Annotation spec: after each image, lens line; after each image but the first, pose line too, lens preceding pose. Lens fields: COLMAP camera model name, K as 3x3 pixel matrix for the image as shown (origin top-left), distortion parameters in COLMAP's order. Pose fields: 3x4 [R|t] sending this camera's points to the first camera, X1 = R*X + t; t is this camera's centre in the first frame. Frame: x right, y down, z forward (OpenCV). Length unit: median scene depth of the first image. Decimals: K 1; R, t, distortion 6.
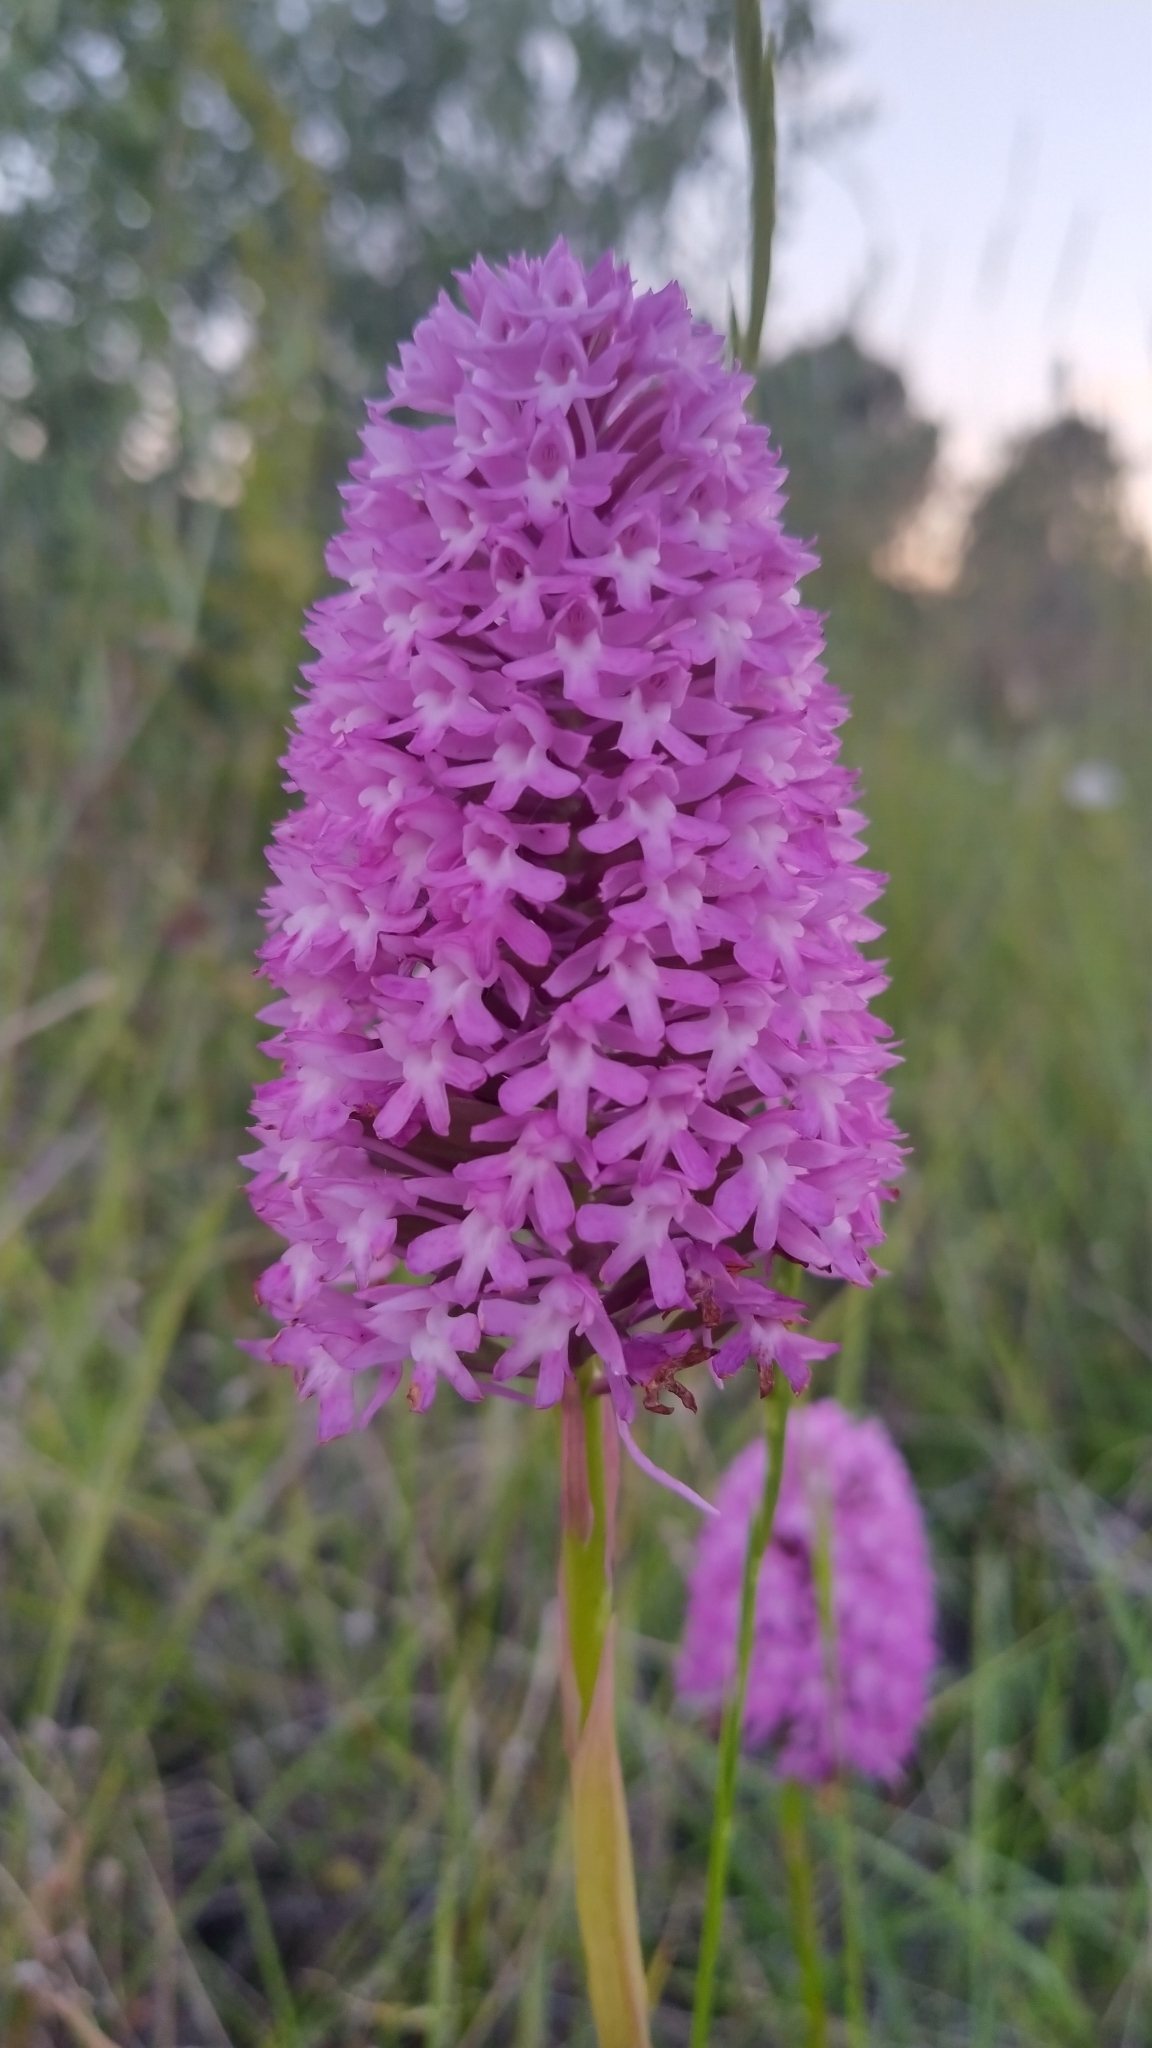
lens RADIAL K [[1861.0, 0, 576.0], [0, 1861.0, 1024.0], [0, 0, 1]] dist [-0.001864, -0.003039]
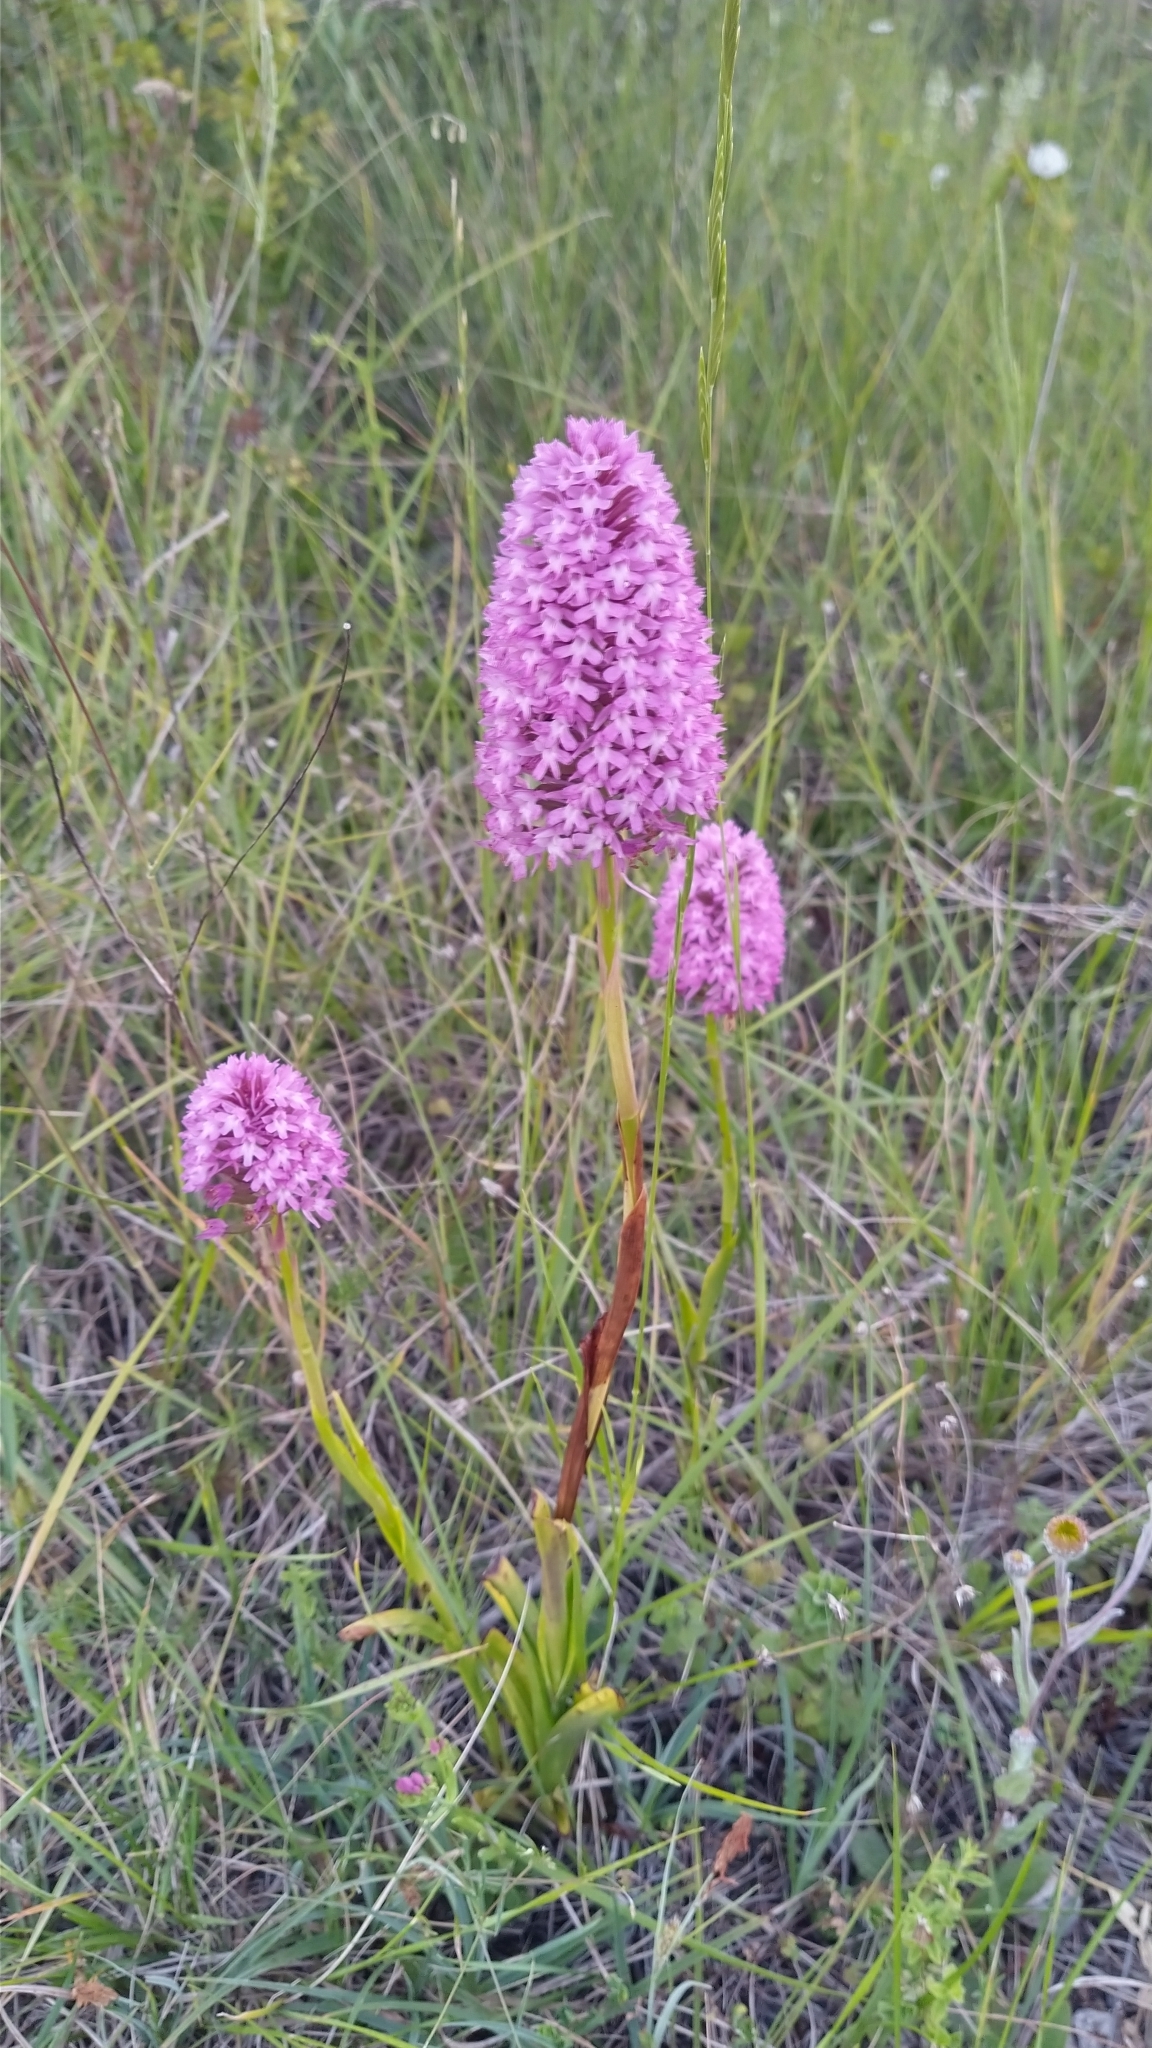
lens RADIAL K [[1861.0, 0, 576.0], [0, 1861.0, 1024.0], [0, 0, 1]] dist [-0.001864, -0.003039]
pose [[0.999440, -0.033182, 0.004231, -0.067478], [0.029643, 0.937162, 0.347633, -0.582005], [-0.015500, -0.347313, 0.937621, -1.822419]]
